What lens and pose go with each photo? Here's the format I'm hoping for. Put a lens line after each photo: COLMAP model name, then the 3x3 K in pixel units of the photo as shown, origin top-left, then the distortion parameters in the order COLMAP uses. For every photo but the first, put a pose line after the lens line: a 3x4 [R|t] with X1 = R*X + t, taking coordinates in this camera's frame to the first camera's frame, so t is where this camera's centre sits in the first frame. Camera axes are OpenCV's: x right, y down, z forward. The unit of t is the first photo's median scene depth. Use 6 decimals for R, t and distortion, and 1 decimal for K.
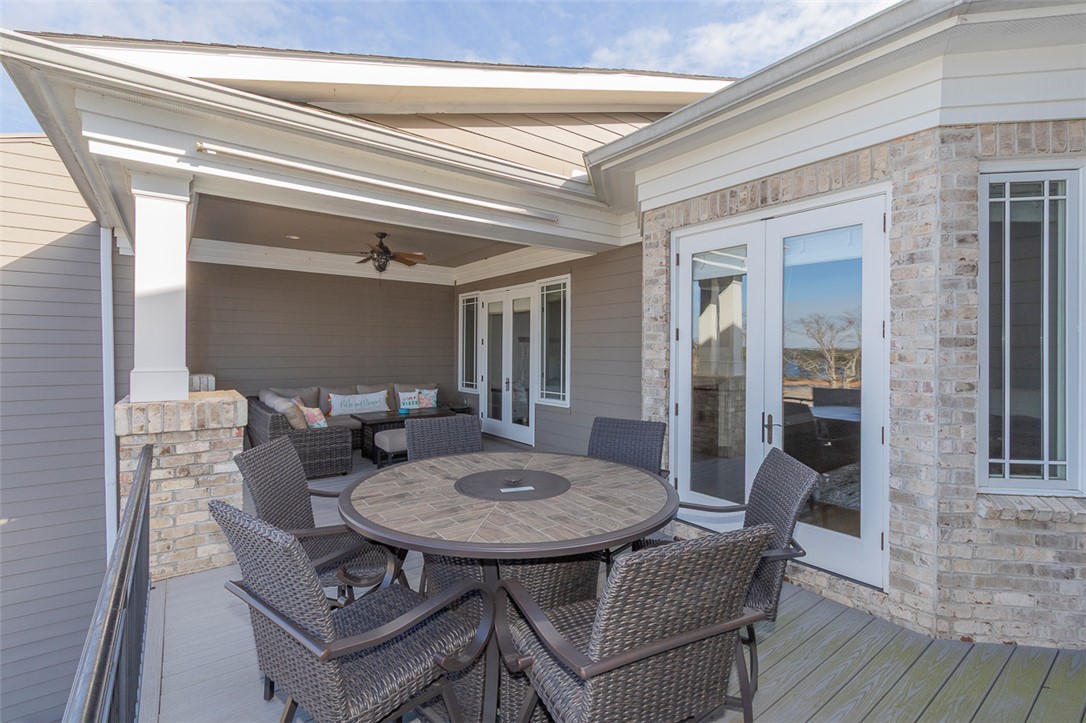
lens RADIAL K [[497.4, 0, 540.3], [0, 497.4, 356.5], [0, 0, 1]] dist [0.011499, -0.000955]
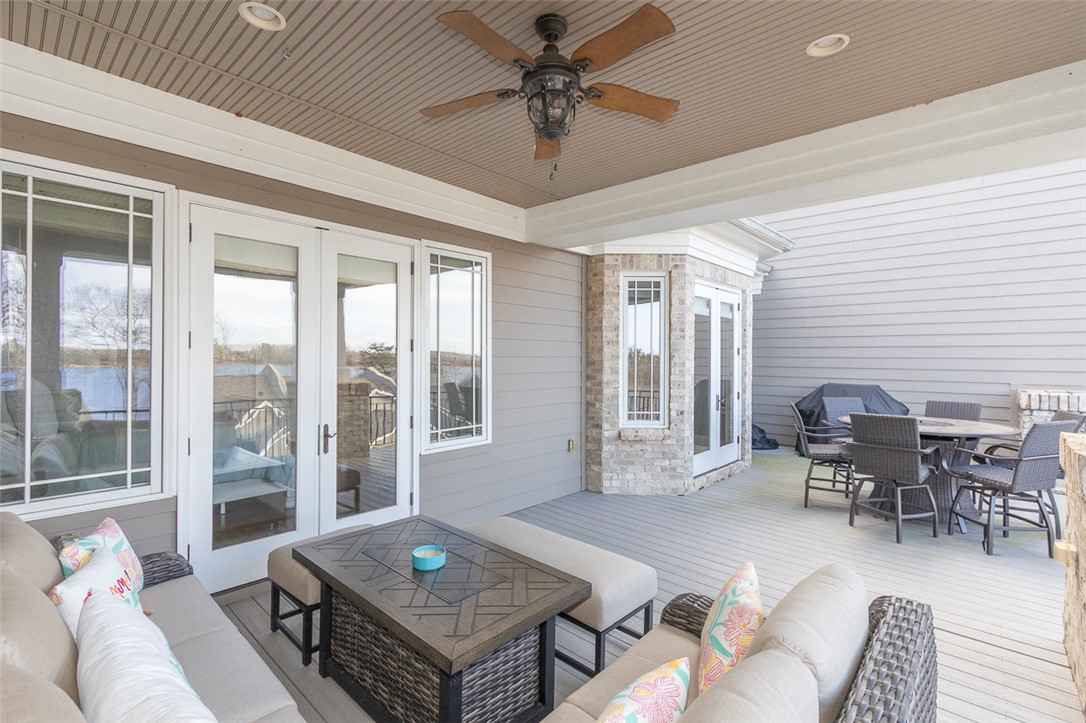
lens RADIAL K [[497.4, 0, 547.4], [0, 497.4, 359.7], [0, 0, 1]] dist [0.011499, -0.000955]
pose [[-0.180802, -0.025588, 0.983187, -0.620815], [-0.016146, 0.999604, 0.023046, -0.031825], [-0.983387, -0.011708, -0.181143, 0.999749]]
